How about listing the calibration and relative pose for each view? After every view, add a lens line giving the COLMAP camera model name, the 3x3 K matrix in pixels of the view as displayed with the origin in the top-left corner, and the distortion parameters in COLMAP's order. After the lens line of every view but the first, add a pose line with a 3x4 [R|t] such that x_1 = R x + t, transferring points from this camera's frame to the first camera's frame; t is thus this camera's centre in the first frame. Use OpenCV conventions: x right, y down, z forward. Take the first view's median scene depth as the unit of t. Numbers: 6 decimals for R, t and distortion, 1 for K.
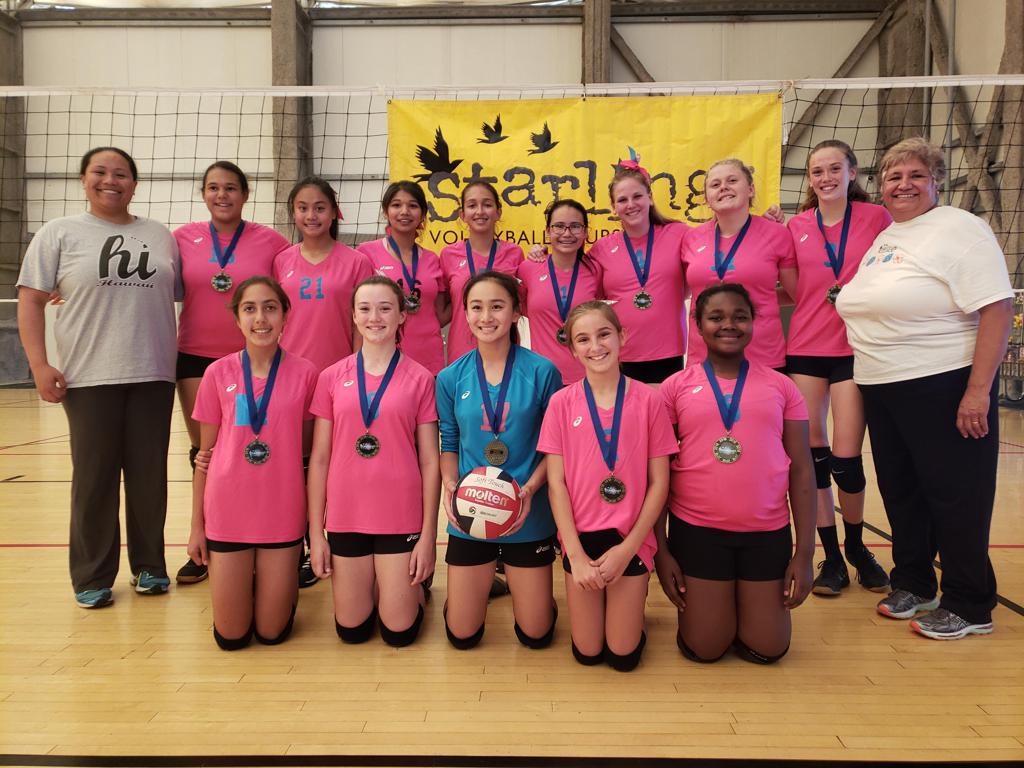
lens RADIAL K [[744.1, 0, 512.0], [0, 744.1, 384.0], [0, 0, 1]] dist [0.042509, -0.001721]
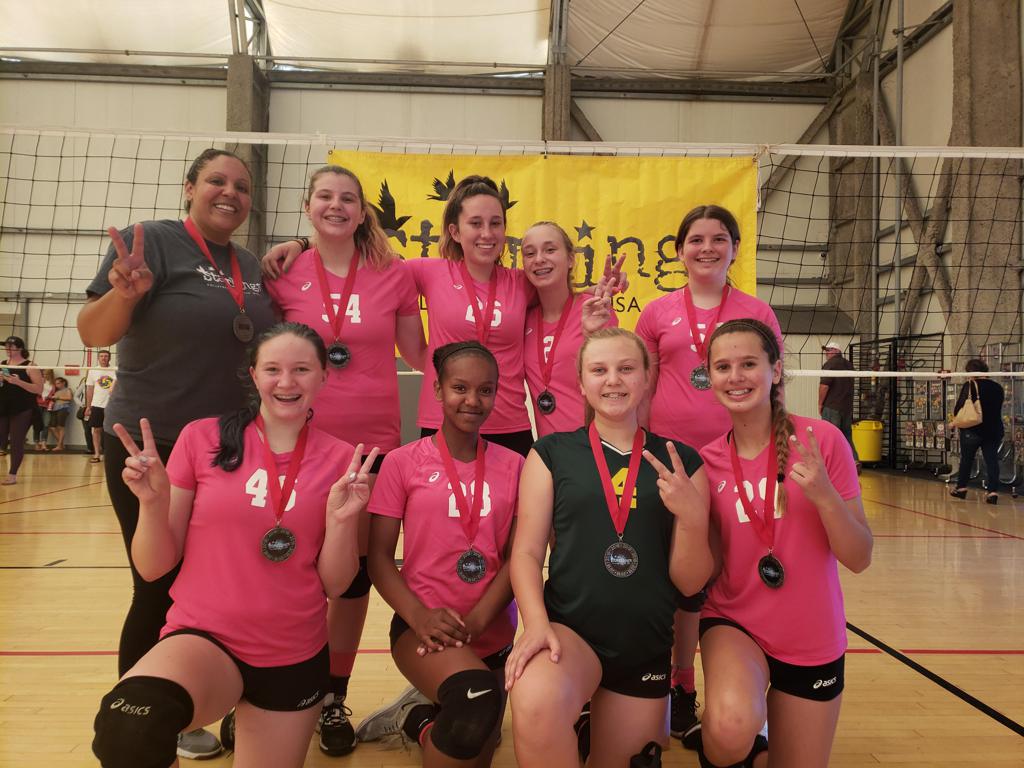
lens RADIAL K [[712.4, 0, 510.3], [0, 712.4, 380.3], [0, 0, 1]] dist [0.051205, 0.000515]
pose [[0.998463, 0.017196, 0.052681, 0.011724], [-0.012511, 0.996042, -0.088003, -0.028801], [-0.053986, 0.087208, 0.994726, 0.150540]]
